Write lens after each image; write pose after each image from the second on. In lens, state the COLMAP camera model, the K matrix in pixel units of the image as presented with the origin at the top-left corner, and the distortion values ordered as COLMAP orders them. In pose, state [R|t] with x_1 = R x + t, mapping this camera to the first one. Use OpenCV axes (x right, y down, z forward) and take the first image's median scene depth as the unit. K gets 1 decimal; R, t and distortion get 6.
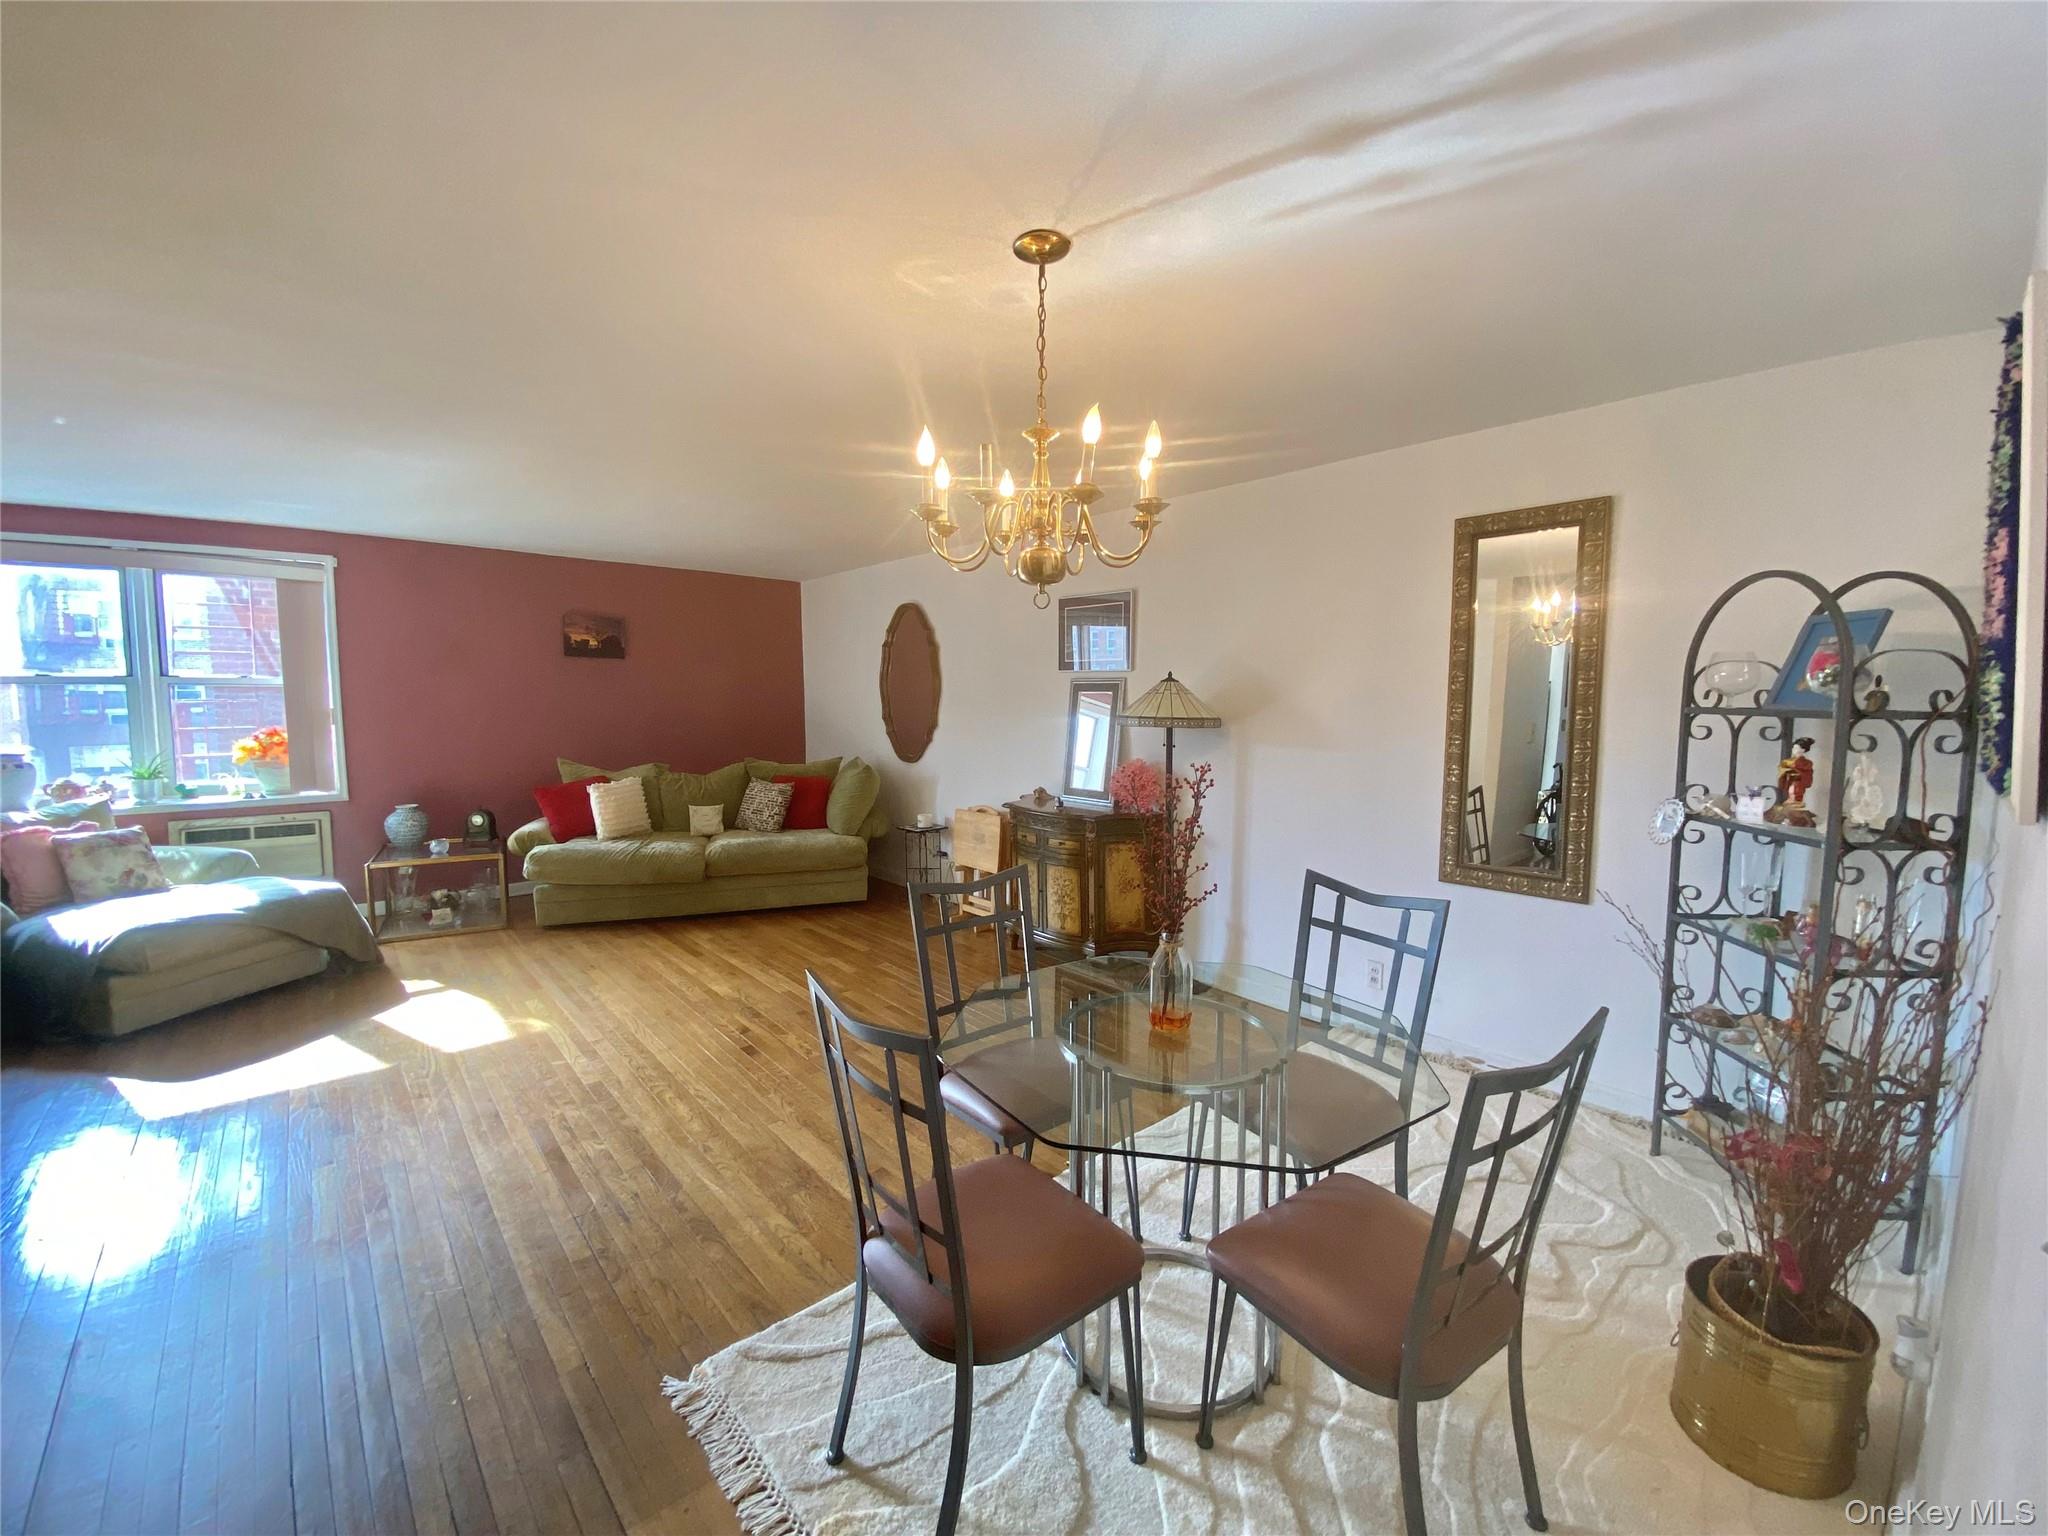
lens RADIAL K [[827.1, 0, 999.4], [0, 827.1, 767.4], [0, 0, 1]] dist [0.047012, -0.042637]
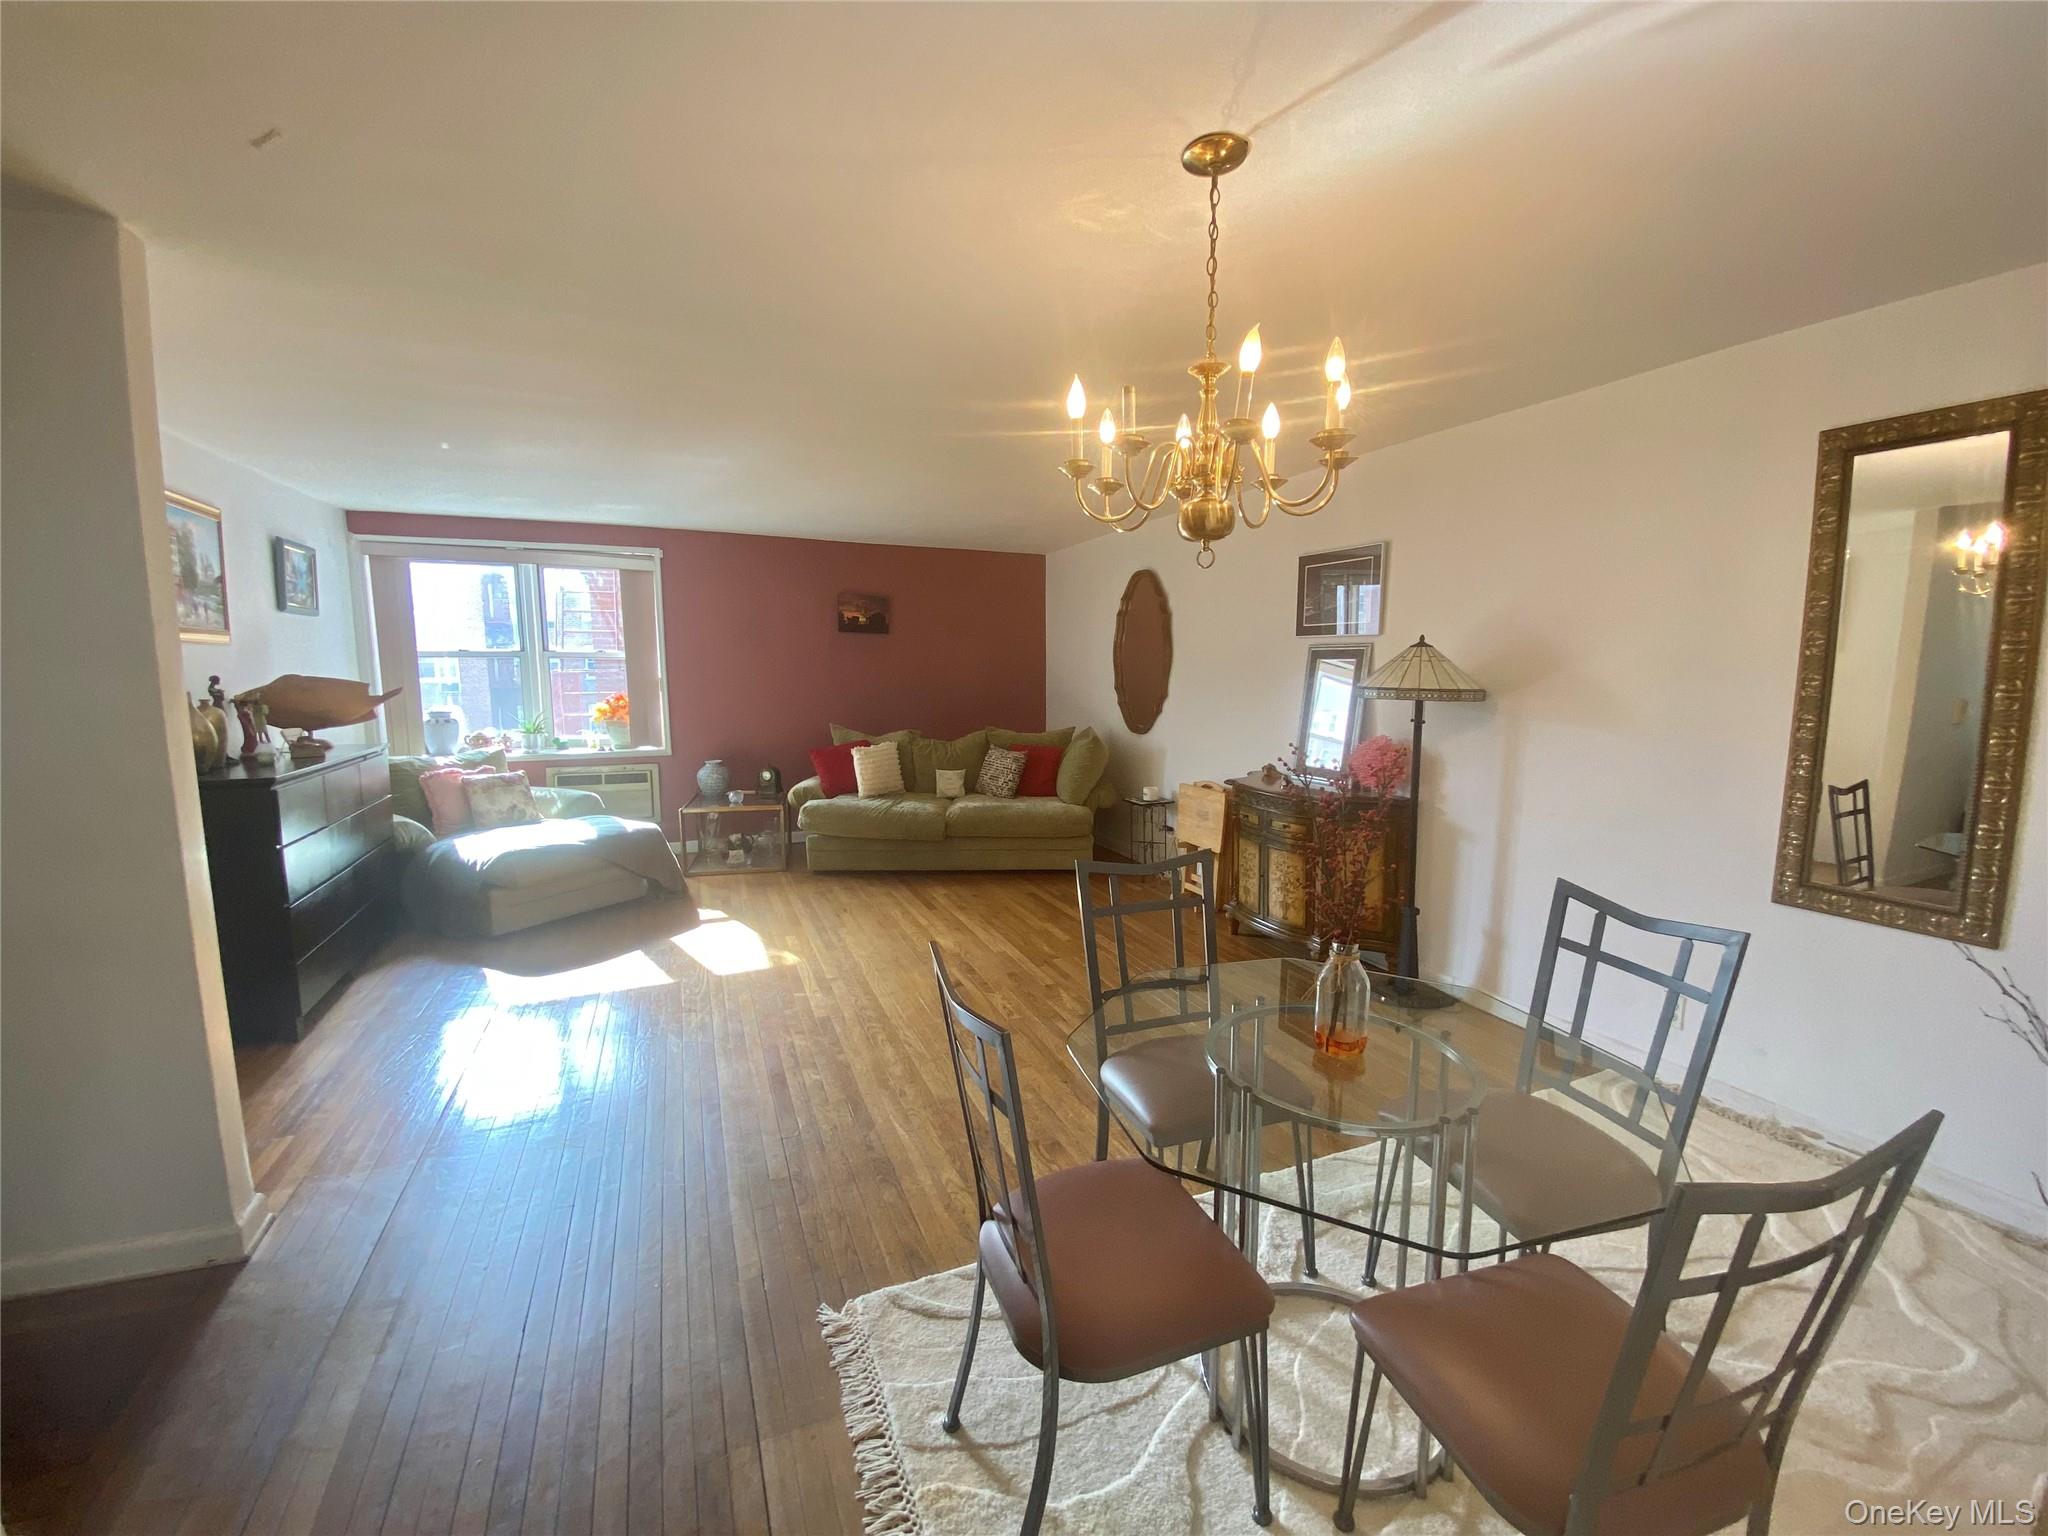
lens RADIAL K [[822.0, 0, 1014.8], [0, 822.0, 765.3], [0, 0, 1]] dist [0.014861, -0.015910]
pose [[0.951245, 0.033692, -0.306590, 0.085024], [-0.022416, 0.998939, 0.040227, -0.006742], [0.307620, -0.031393, 0.950991, 0.056217]]
